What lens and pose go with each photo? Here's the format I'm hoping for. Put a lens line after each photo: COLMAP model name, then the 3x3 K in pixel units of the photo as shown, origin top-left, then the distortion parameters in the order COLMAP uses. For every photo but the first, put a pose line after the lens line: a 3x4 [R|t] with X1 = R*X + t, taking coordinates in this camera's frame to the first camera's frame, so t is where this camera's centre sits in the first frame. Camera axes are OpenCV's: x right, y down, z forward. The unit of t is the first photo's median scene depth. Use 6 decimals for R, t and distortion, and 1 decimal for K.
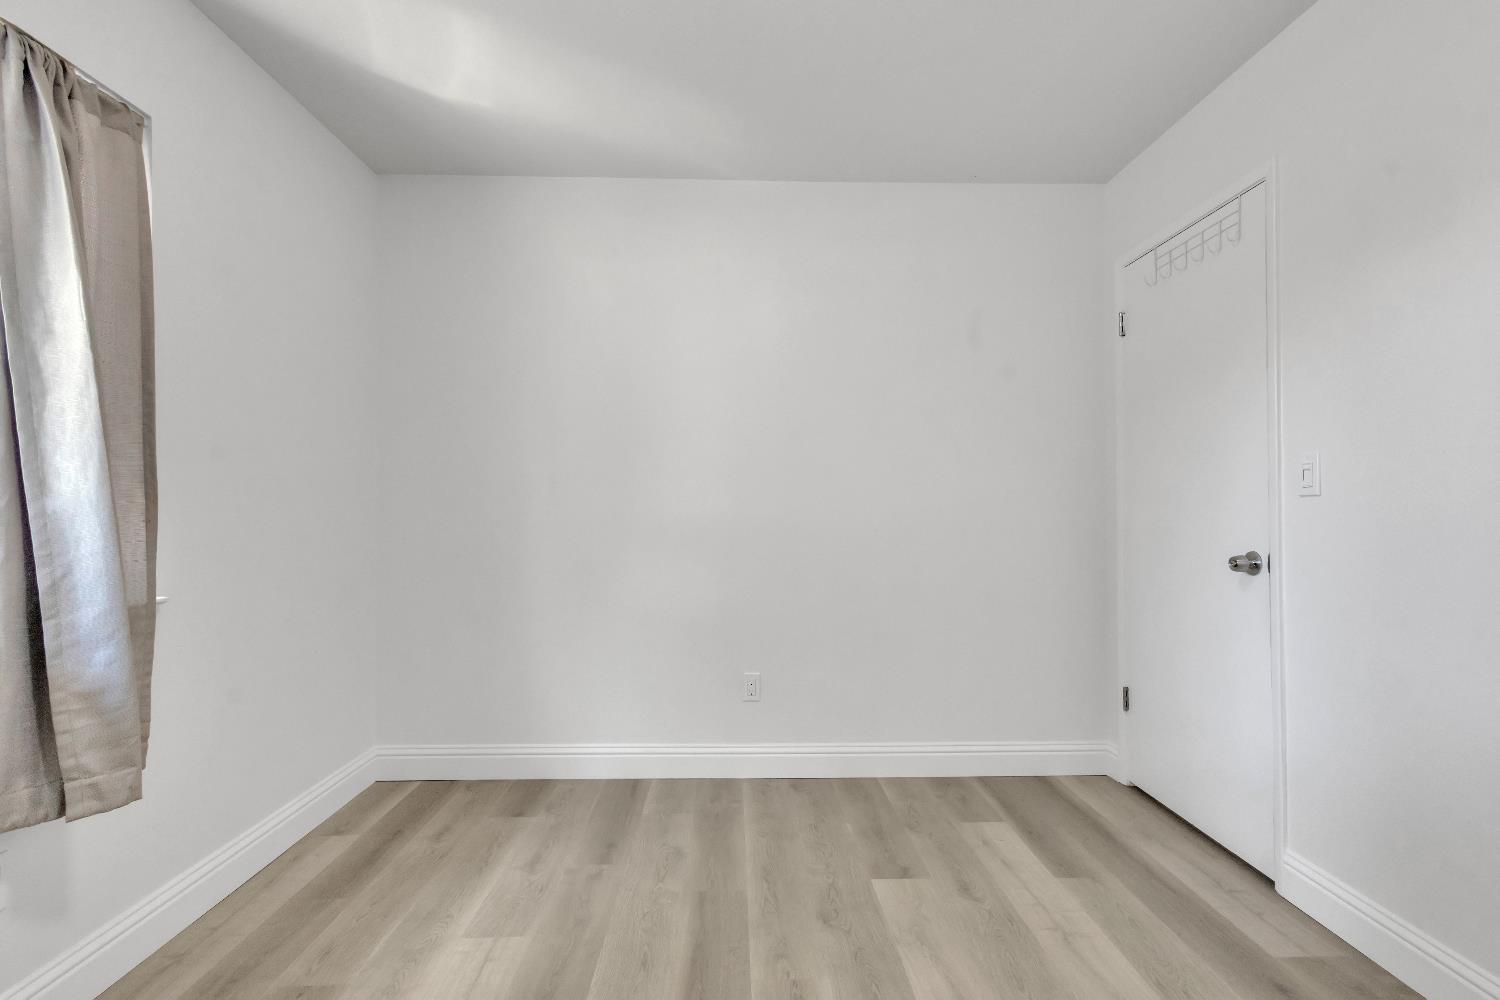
lens RADIAL K [[703.6, 0, 750.2], [0, 703.6, 489.8], [0, 0, 1]] dist [0.011481, -0.000396]
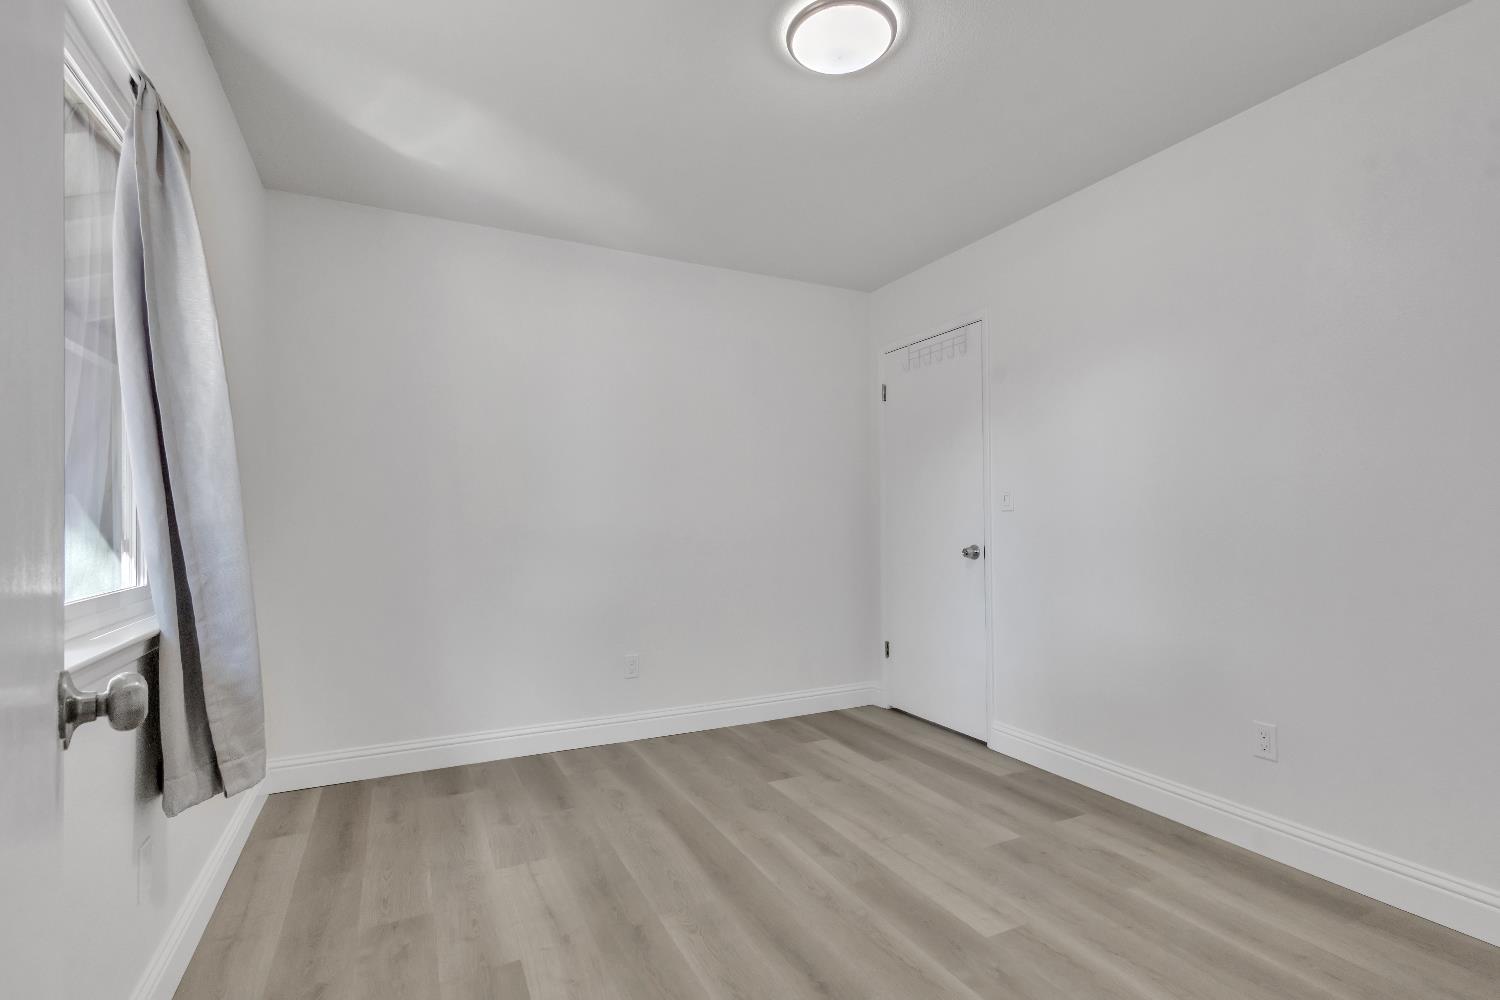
lens RADIAL K [[663.3, 0, 748.9], [0, 663.3, 500.1], [0, 0, 1]] dist [0.016352, -0.000152]
pose [[0.915731, 0.006605, 0.401739, -0.393554], [-0.004162, 0.999967, -0.006954, -0.003639], [-0.401771, 0.004696, 0.915728, -0.202048]]
